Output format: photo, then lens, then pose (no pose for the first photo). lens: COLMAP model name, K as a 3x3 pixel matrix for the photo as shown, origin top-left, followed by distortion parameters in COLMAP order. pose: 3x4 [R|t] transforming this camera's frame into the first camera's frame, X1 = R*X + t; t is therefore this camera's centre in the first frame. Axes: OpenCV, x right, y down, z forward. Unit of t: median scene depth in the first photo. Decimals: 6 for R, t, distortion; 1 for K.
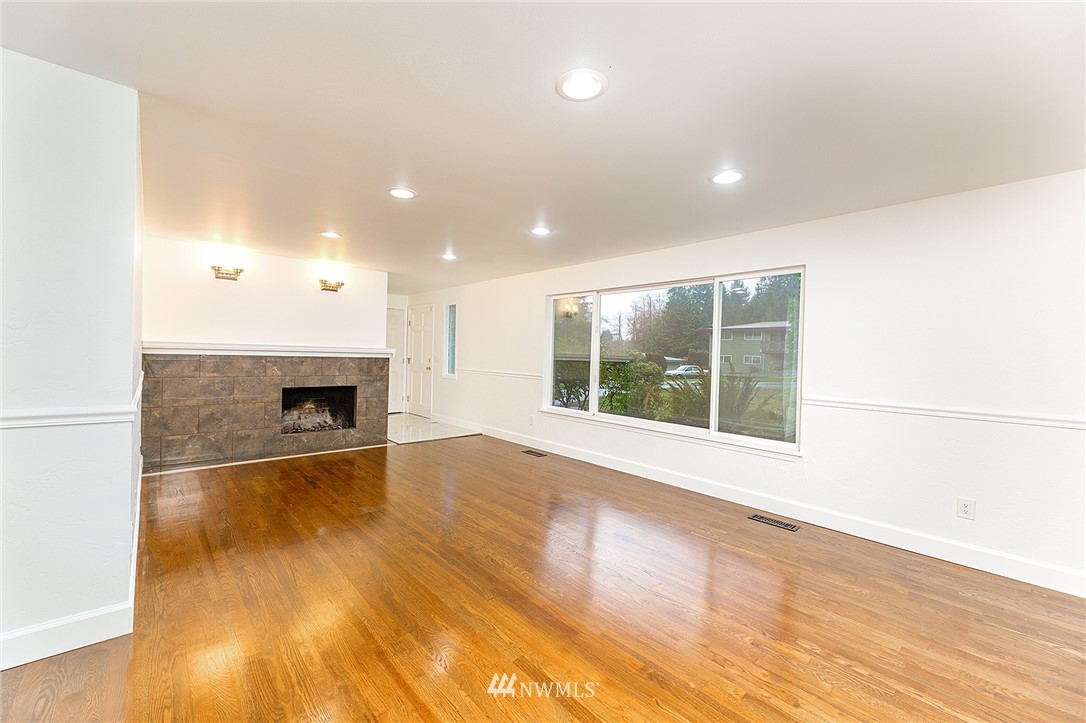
lens RADIAL K [[442.2, 0, 552.2], [0, 442.2, 364.5], [0, 0, 1]] dist [-0.001896, 0.000400]
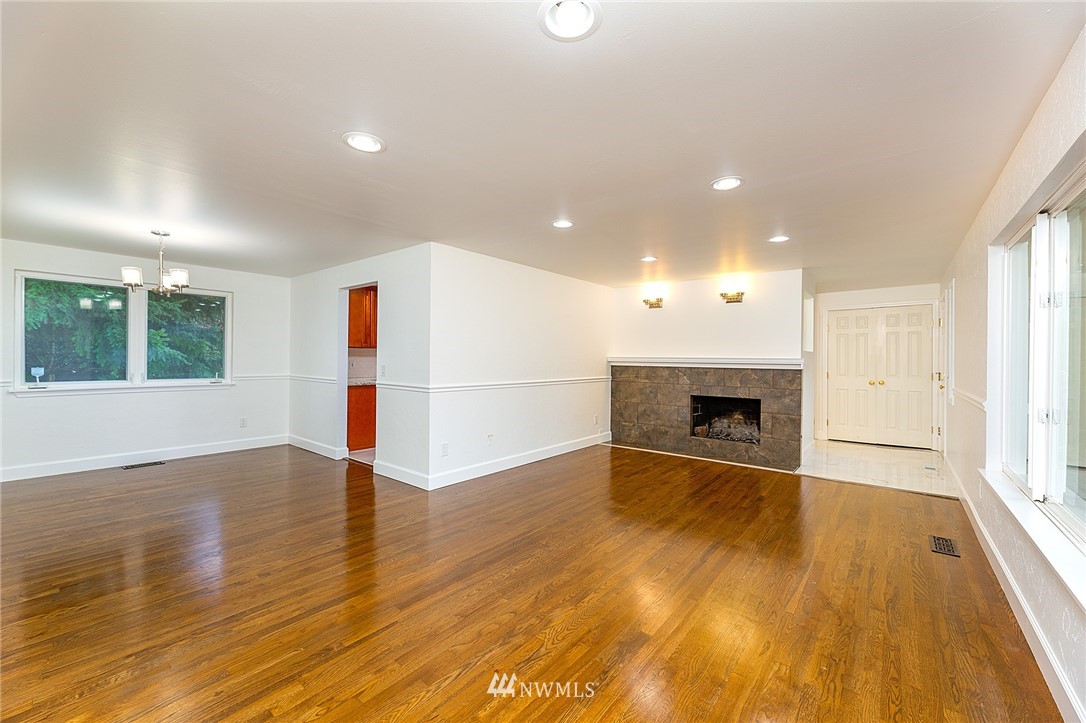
lens RADIAL K [[442.2, 0, 534.8], [0, 442.2, 359.8], [0, 0, 1]] dist [-0.001896, 0.000400]
pose [[0.114239, -0.022070, -0.993208, 0.462164], [-0.029723, 0.999230, -0.025622, 0.003302], [0.993009, 0.032449, 0.113495, 0.456593]]
